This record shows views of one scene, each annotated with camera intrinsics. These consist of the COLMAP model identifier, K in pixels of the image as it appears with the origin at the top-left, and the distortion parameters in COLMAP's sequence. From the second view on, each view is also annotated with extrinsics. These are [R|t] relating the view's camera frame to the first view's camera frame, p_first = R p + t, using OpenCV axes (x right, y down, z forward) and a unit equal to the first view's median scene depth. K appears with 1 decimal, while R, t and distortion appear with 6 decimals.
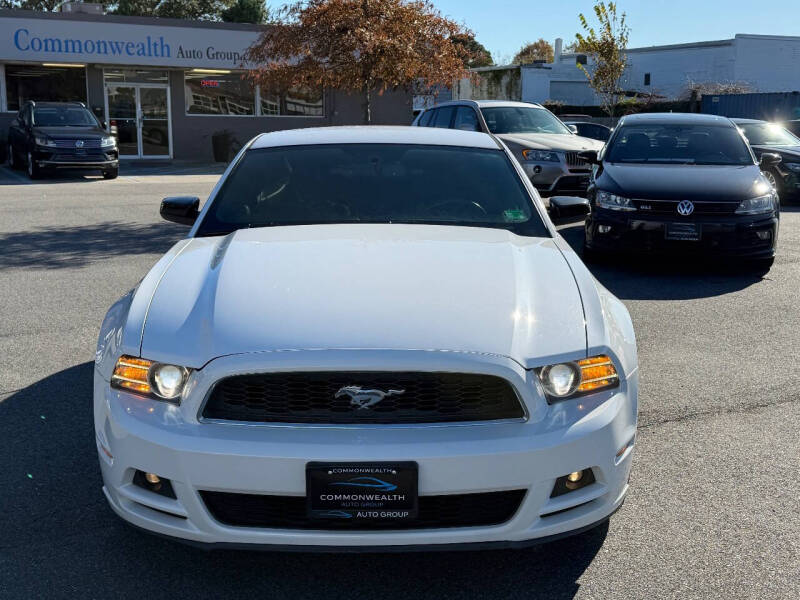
lens RADIAL K [[1034.7, 0, 404.6], [0, 1034.7, 300.5], [0, 0, 1]] dist [0.125587, 0.000000]
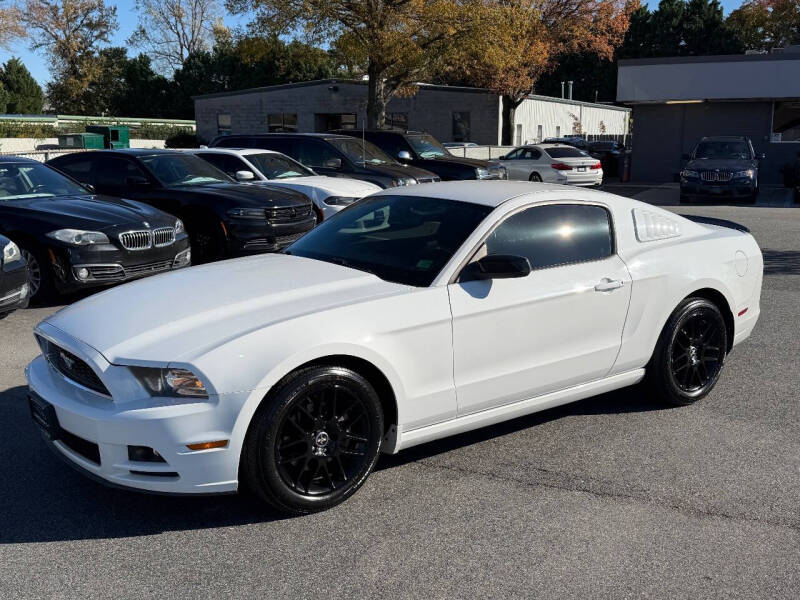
lens RADIAL K [[903.6, 0, 396.2], [0, 903.6, 292.8], [0, 0, 1]] dist [0.084059, 0.000000]
pose [[0.592288, 0.129419, -0.795264, 1.265628], [-0.134420, 0.989055, 0.060845, -0.152429], [0.794434, 0.070862, 0.603202, 0.510201]]
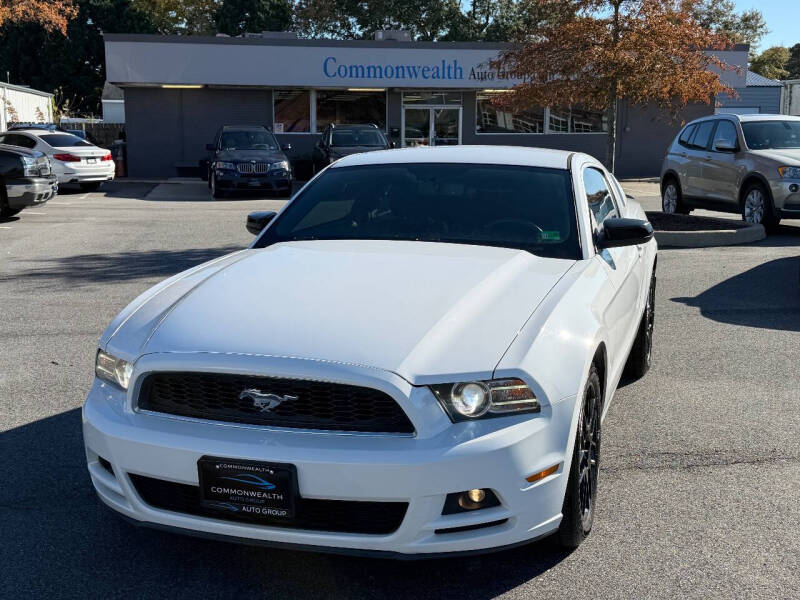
lens RADIAL K [[1034.7, 0, 394.8], [0, 1034.7, 306.0], [0, 0, 1]] dist [0.125587, 0.000000]
pose [[0.947745, 0.048156, -0.315373, 0.392584], [-0.051531, 0.998669, -0.002368, -0.008018], [0.314839, 0.018496, 0.948965, 0.021717]]
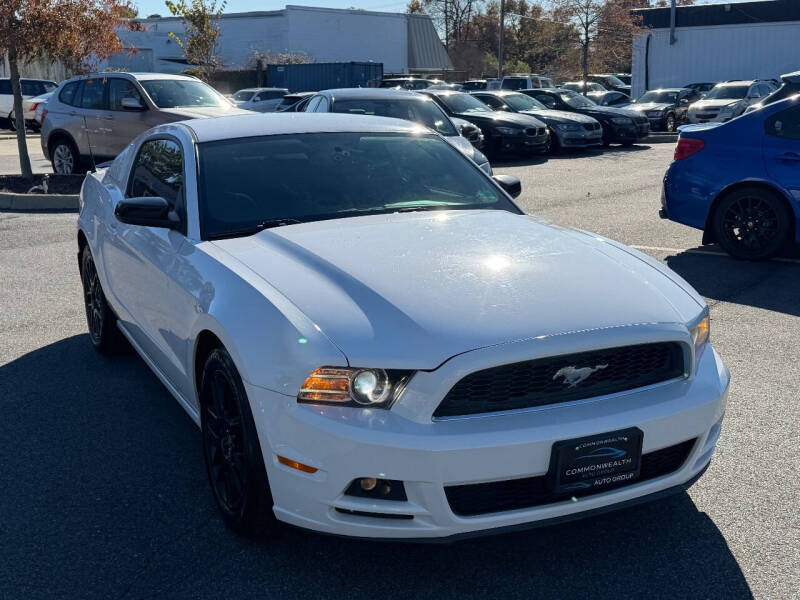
lens RADIAL K [[1034.7, 0, 403.4], [0, 1034.7, 304.8], [0, 0, 1]] dist [0.125587, 0.000000]
pose [[0.904188, -0.104674, 0.414111, -0.596570], [0.090223, 0.994437, 0.054365, -0.051414], [-0.417498, -0.011794, 0.908601, 0.086373]]
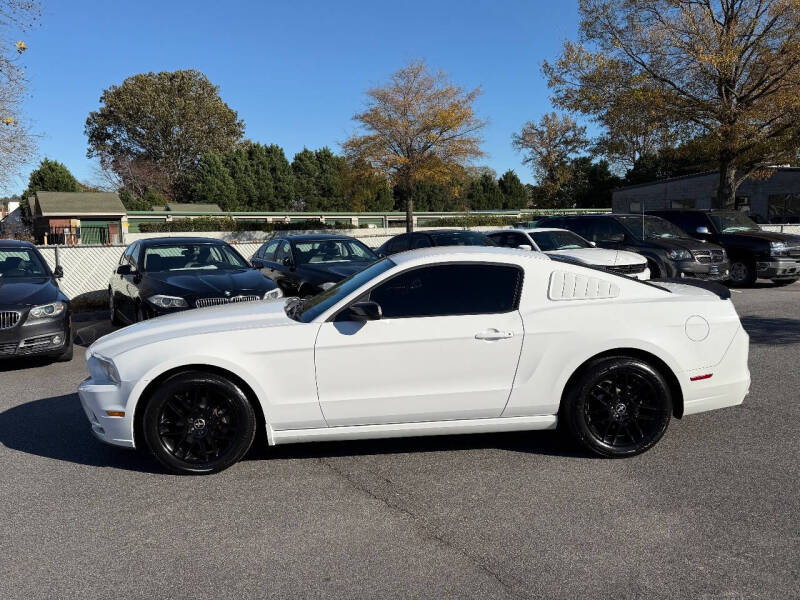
lens RADIAL K [[694.2, 0, 385.0], [0, 694.2, 302.8], [0, 0, 1]] dist [0.094693, -0.160010]
pose [[0.037187, 0.099714, -0.994321, 1.588217], [-0.152109, 0.983980, 0.092988, -0.277805], [0.987664, 0.147787, 0.051759, 1.457161]]
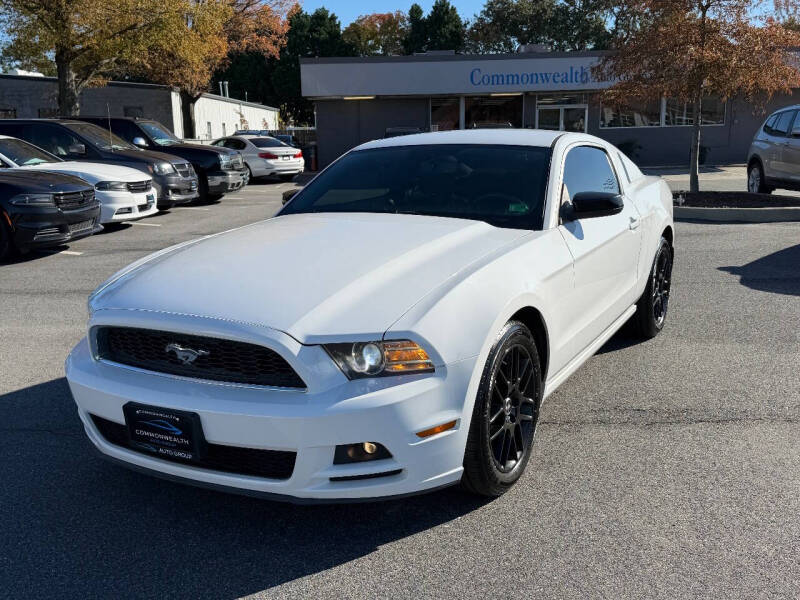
lens RADIAL K [[821.1, 0, 396.5], [0, 821.1, 298.2], [0, 0, 1]] dist [0.077342, 0.000000]
pose [[0.871025, 0.072564, -0.485849, 0.585550], [-0.061002, 0.997352, 0.039595, -0.021718], [0.487436, -0.004851, 0.873145, 0.270256]]
